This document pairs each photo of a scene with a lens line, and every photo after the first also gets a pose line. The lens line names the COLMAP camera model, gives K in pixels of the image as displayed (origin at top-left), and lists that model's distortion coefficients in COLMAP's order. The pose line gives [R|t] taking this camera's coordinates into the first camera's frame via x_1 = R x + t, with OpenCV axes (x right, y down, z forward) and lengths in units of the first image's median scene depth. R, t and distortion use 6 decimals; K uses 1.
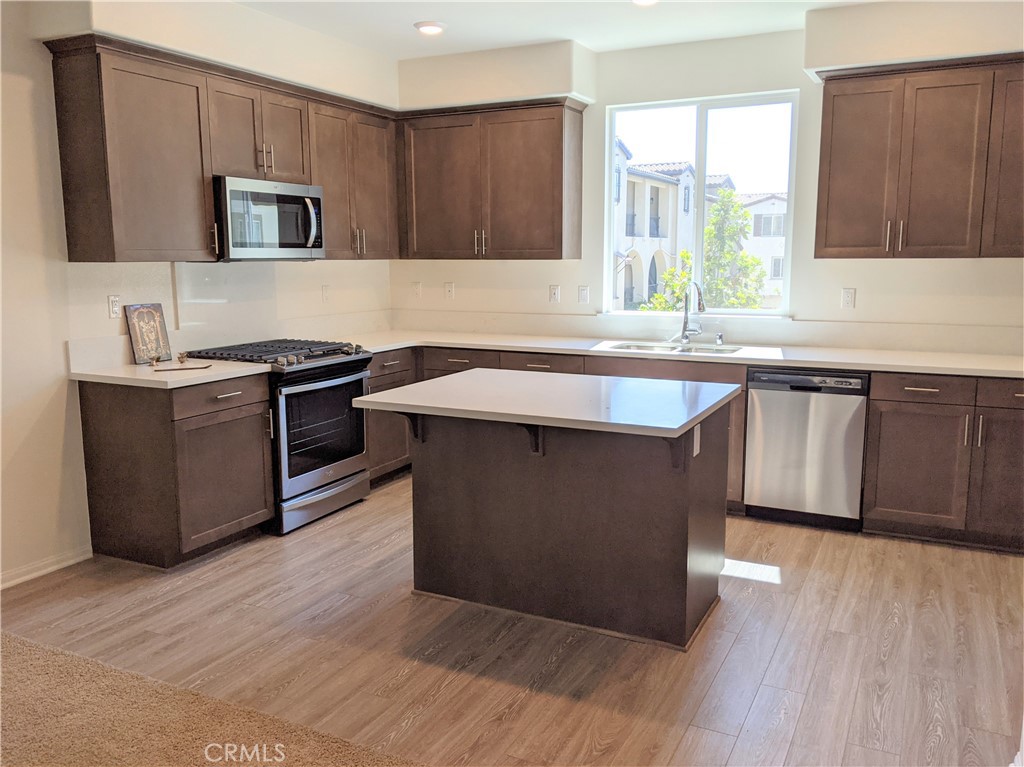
lens RADIAL K [[824.7, 0, 539.3], [0, 824.7, 383.4], [0, 0, 1]] dist [0.099846, -0.162548]
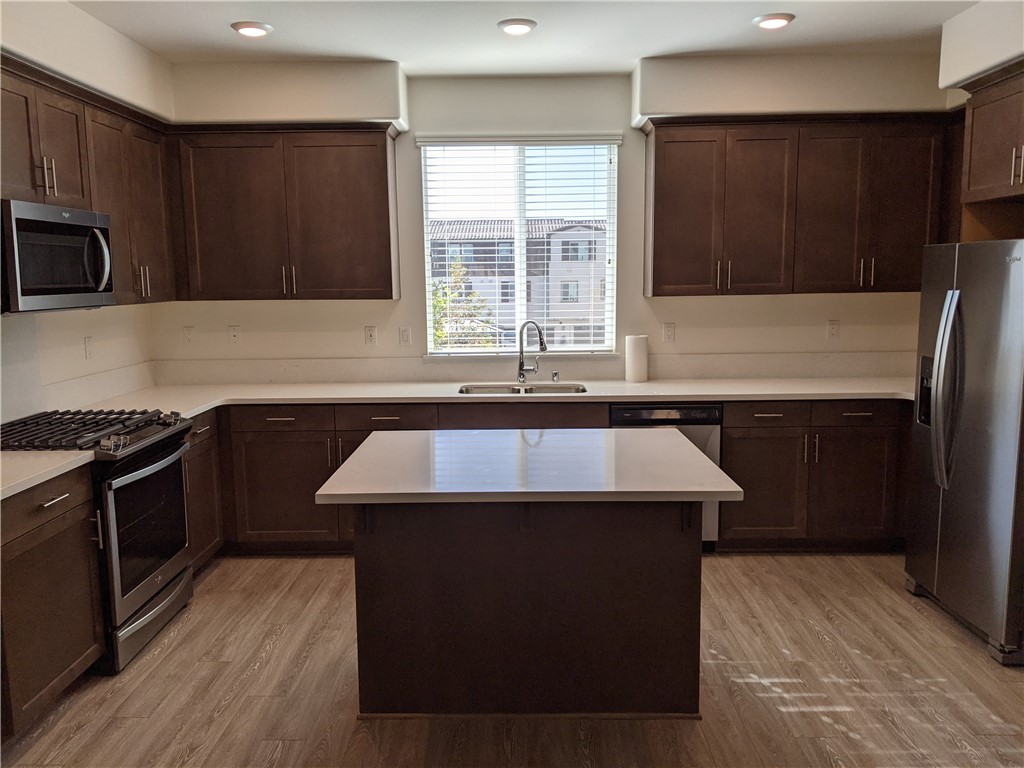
lens RADIAL K [[803.0, 0, 510.4], [0, 803.0, 387.5], [0, 0, 1]] dist [0.070826, -0.096602]
pose [[0.905976, -0.065108, 0.418292, -0.274860], [0.072991, 0.997329, -0.002855, -0.048281], [-0.416989, 0.033118, 0.908308, 0.170658]]
